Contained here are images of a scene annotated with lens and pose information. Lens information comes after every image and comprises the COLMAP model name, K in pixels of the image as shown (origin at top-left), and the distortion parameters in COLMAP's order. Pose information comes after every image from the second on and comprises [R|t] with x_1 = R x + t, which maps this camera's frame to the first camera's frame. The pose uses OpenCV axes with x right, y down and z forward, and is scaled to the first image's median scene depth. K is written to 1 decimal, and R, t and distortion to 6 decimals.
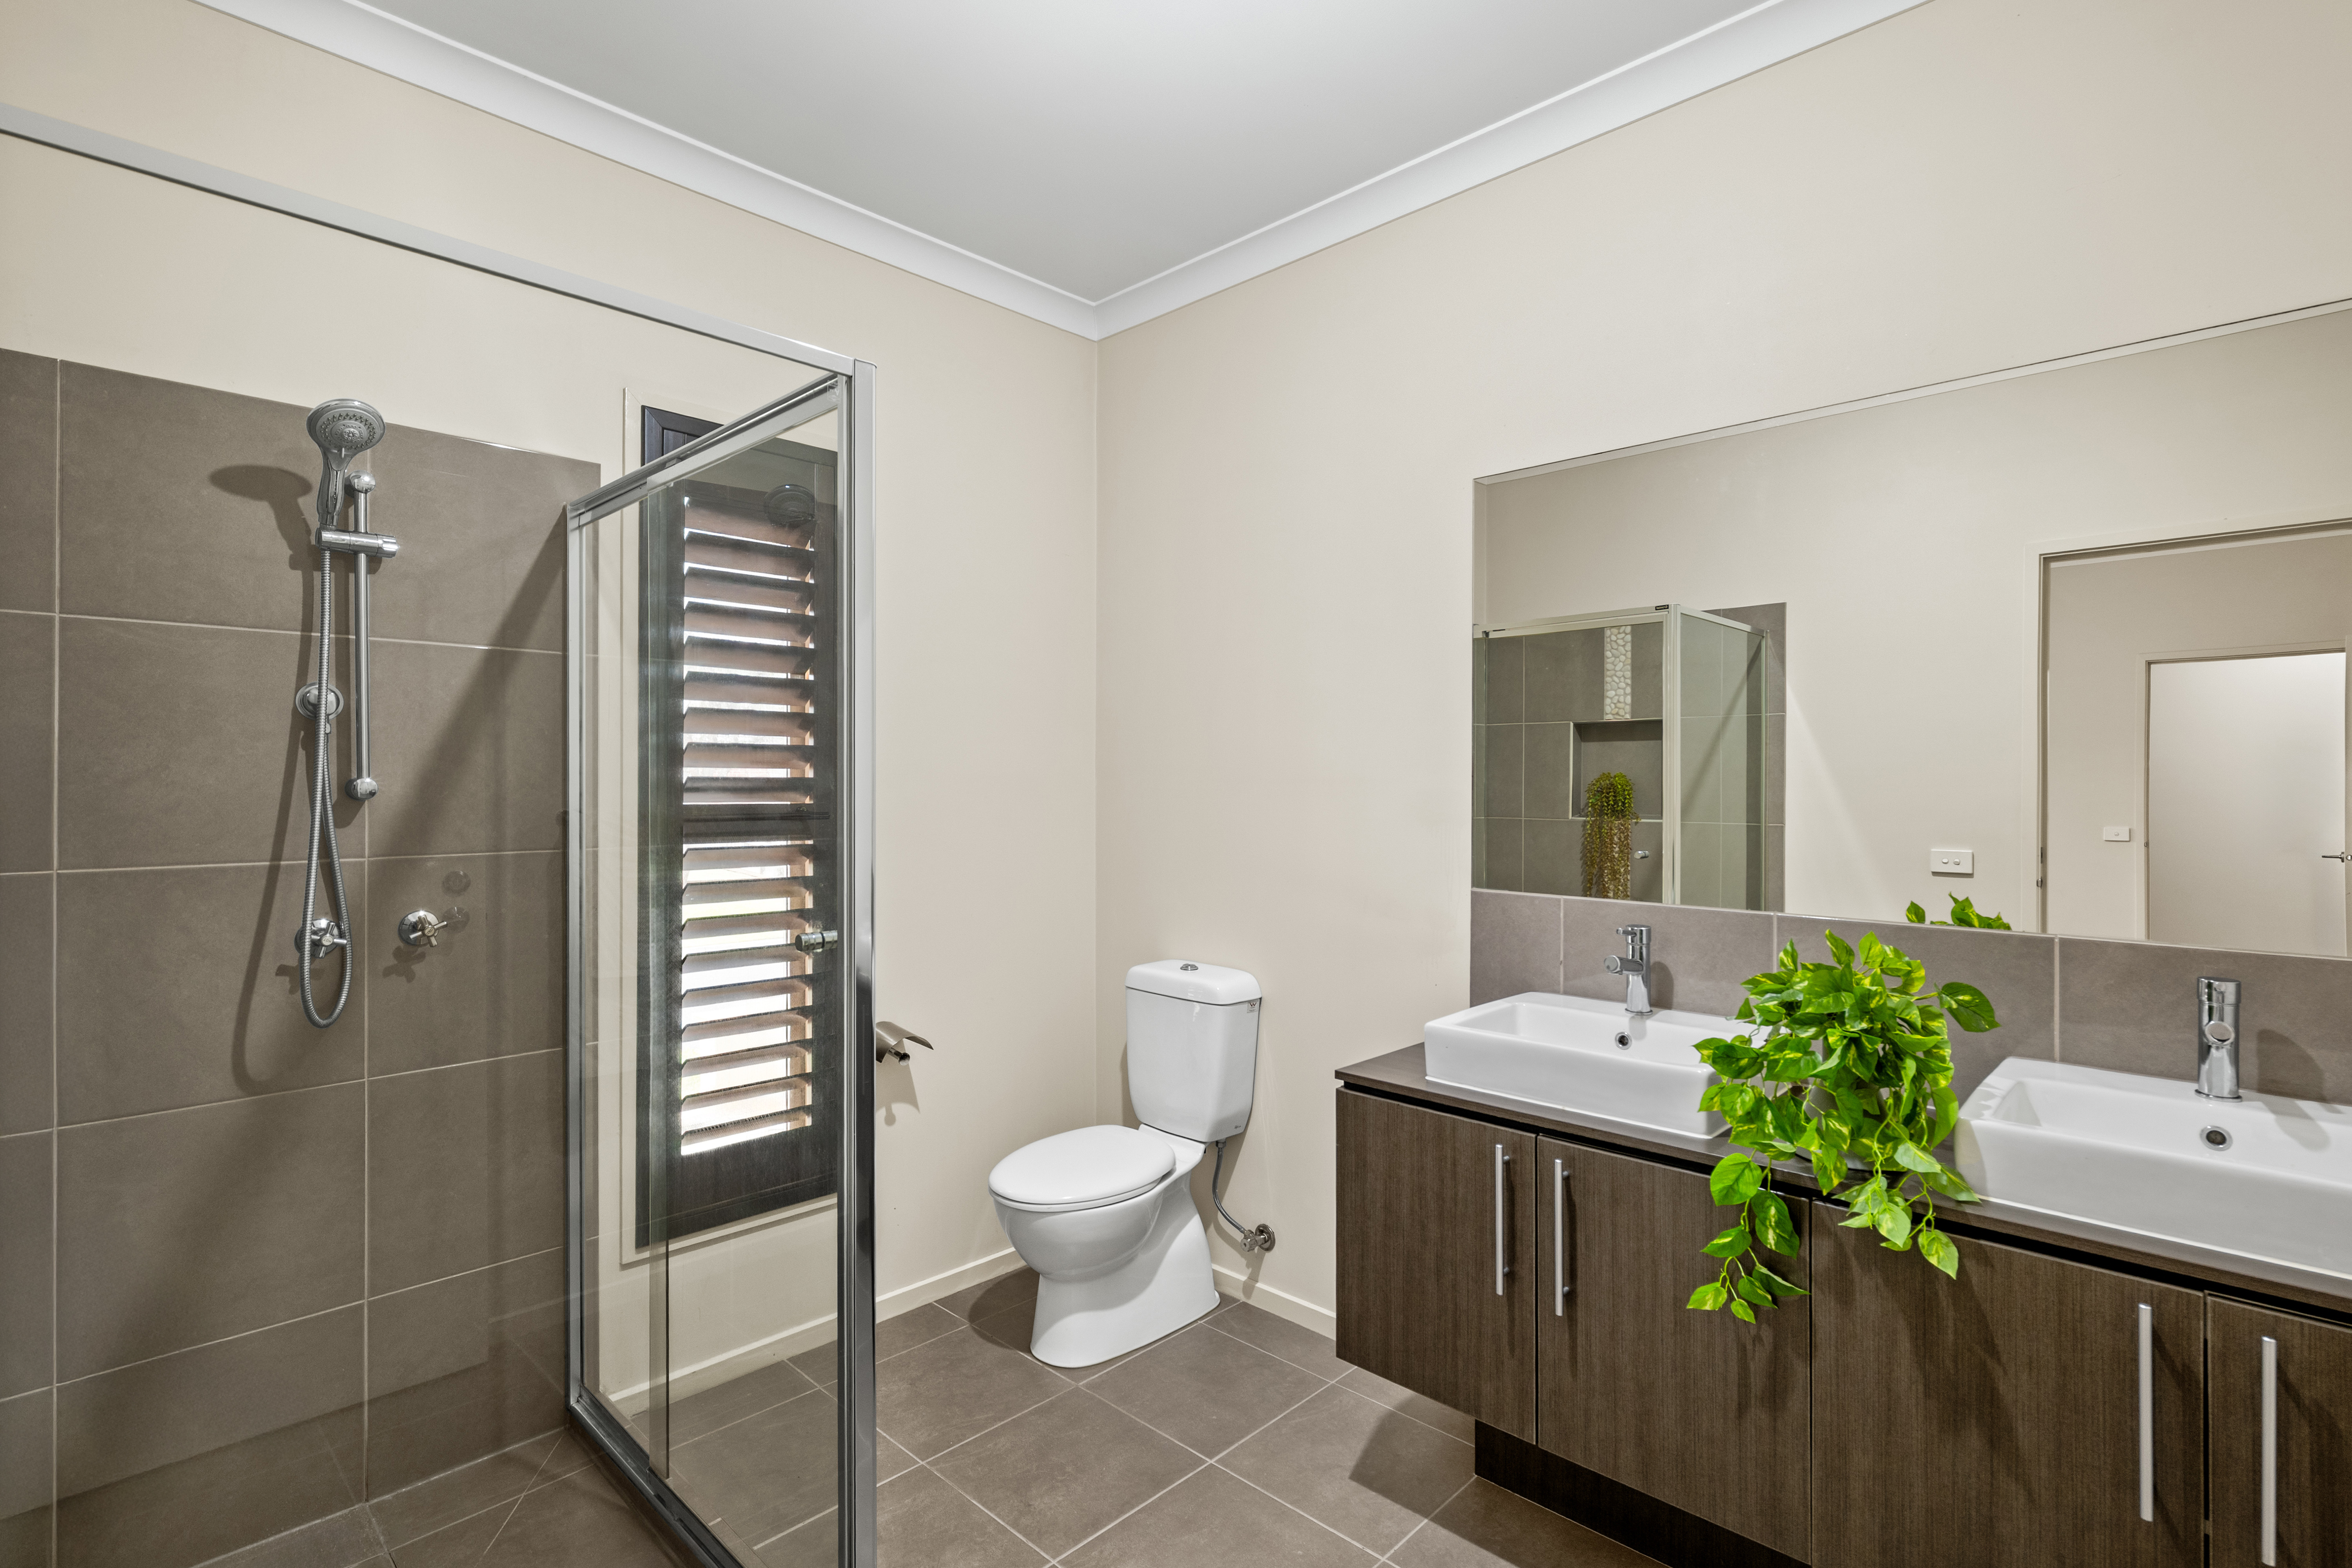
lens RADIAL K [[1118.7, 0, 1162.1], [0, 1118.7, 781.1], [0, 0, 1]] dist [0.005897, -0.000883]
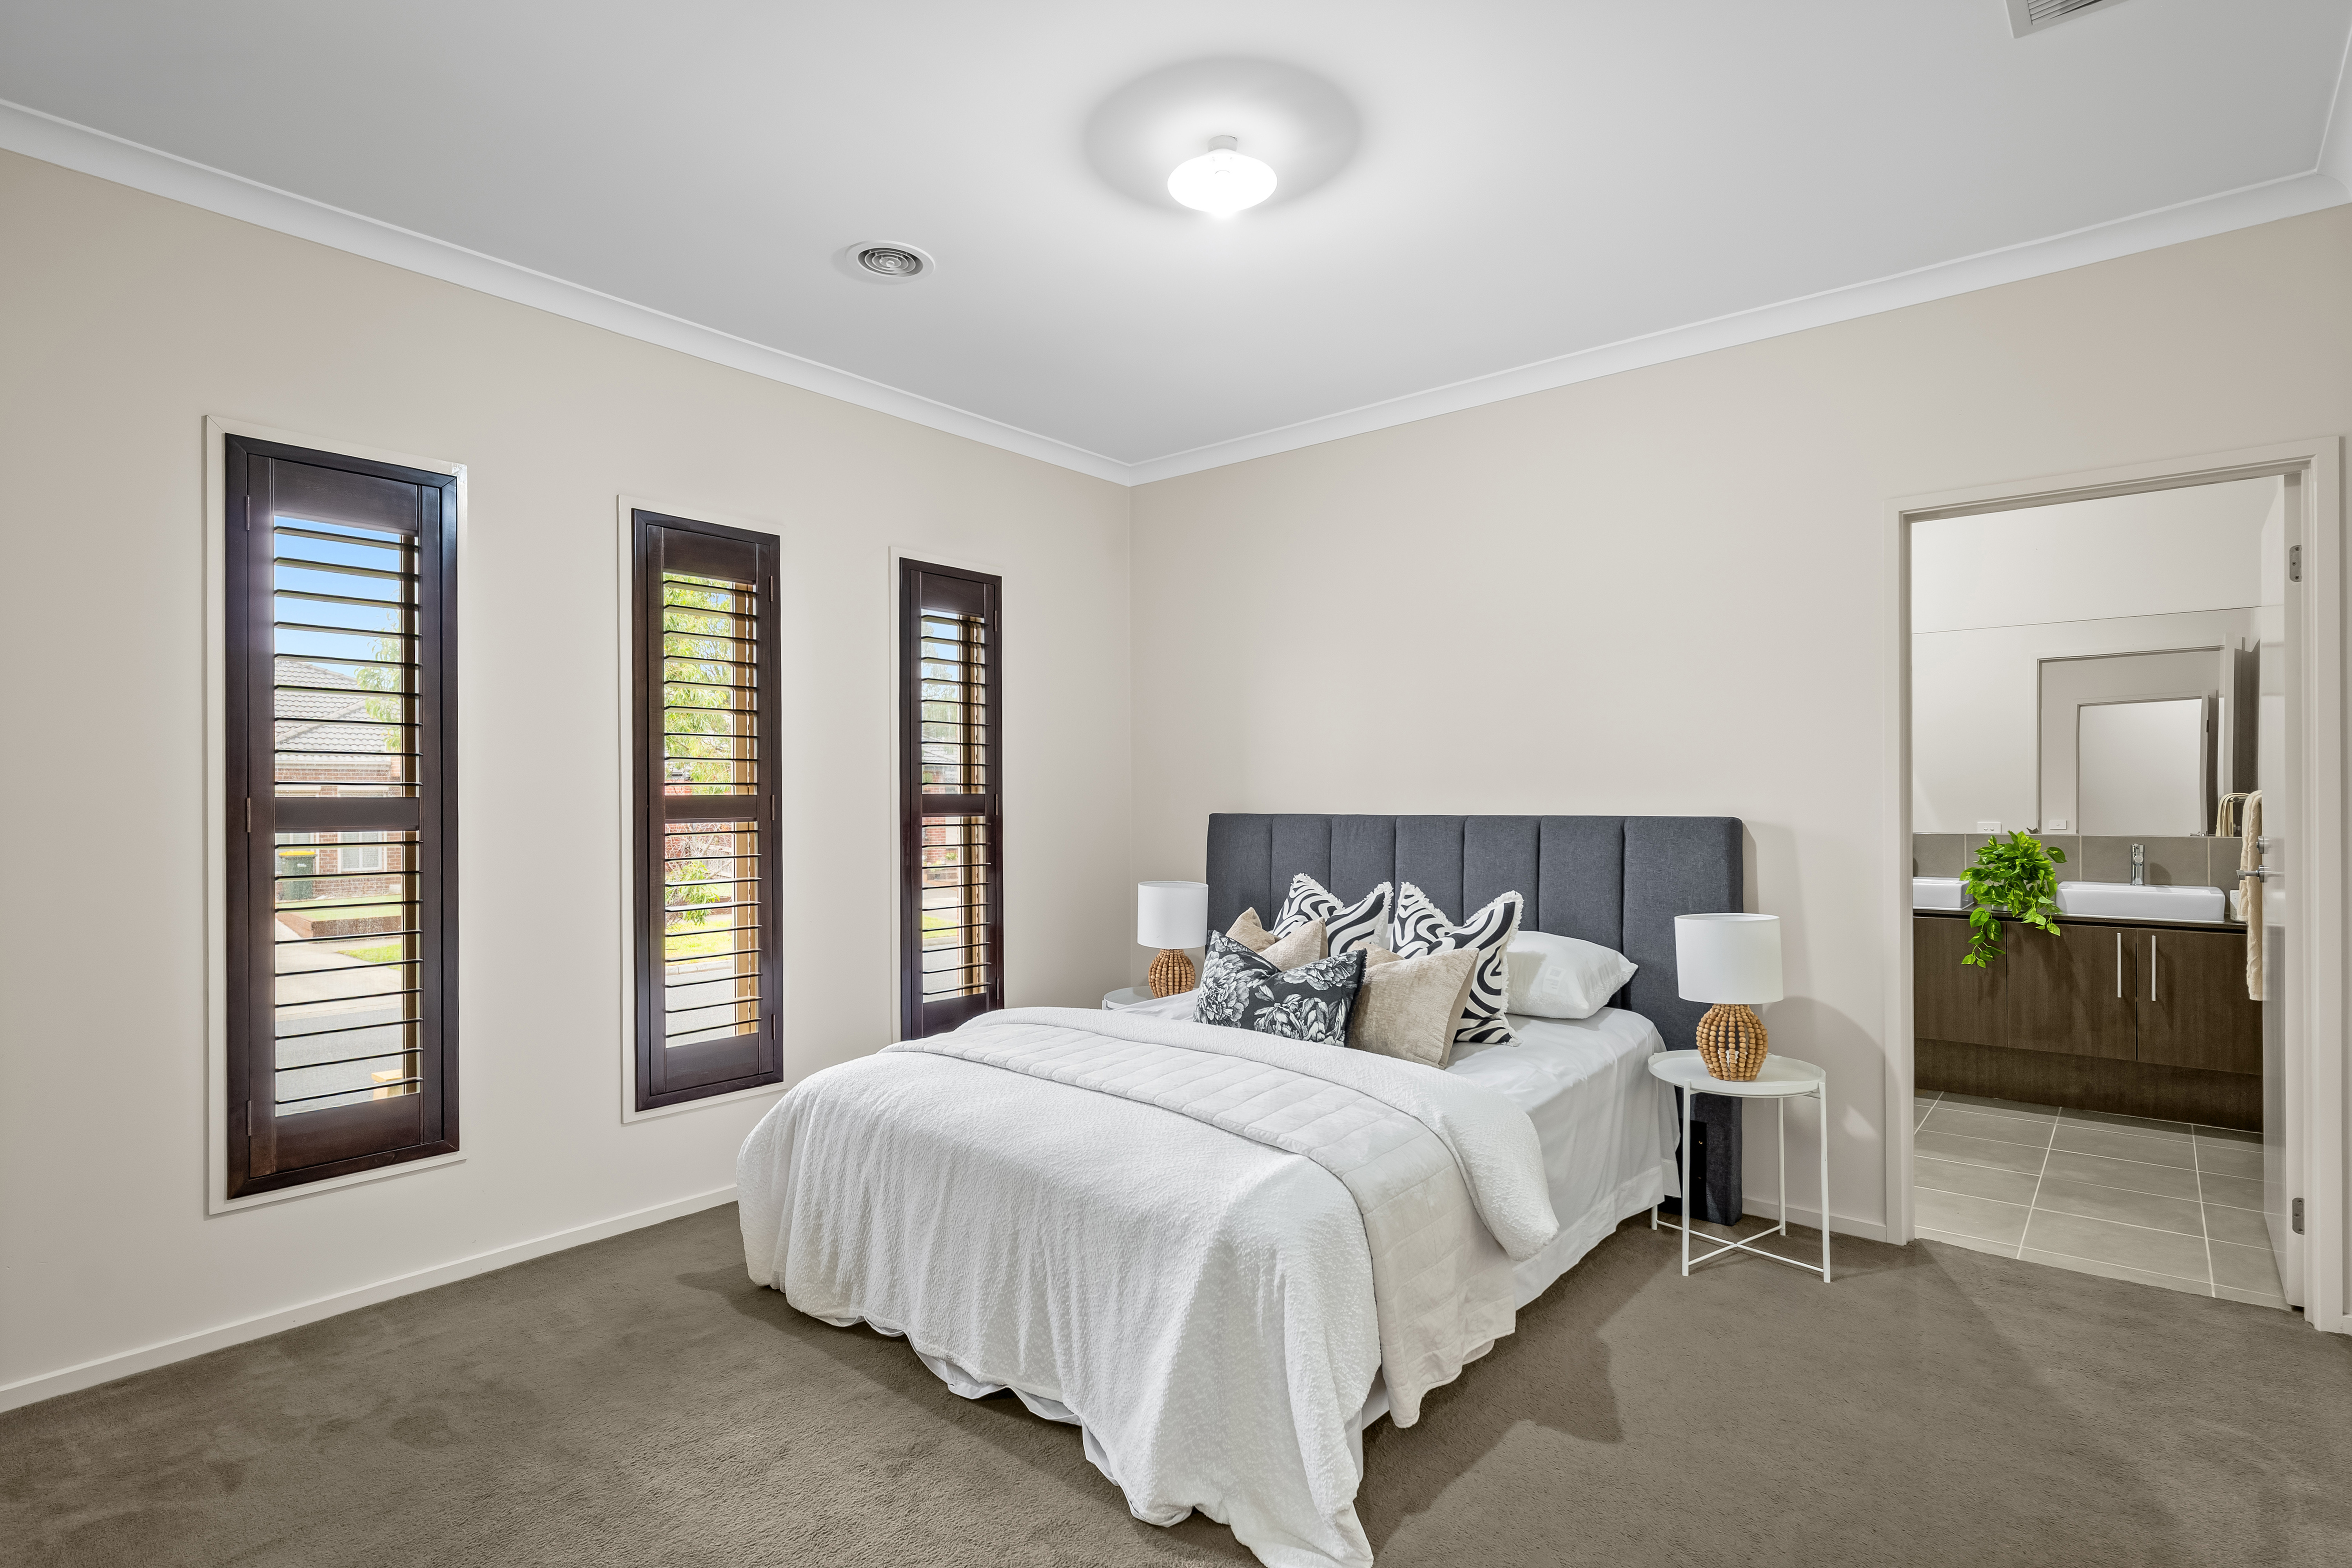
lens RADIAL K [[1129.5, 0, 1189.5], [0, 1129.5, 792.9], [0, 0, 1]] dist [0.003019, 0.000961]
pose [[0.997678, -0.003481, 0.068014, -1.756004], [0.003764, 0.999985, -0.004030, 0.043277], [-0.067999, 0.004277, 0.997676, -1.809118]]
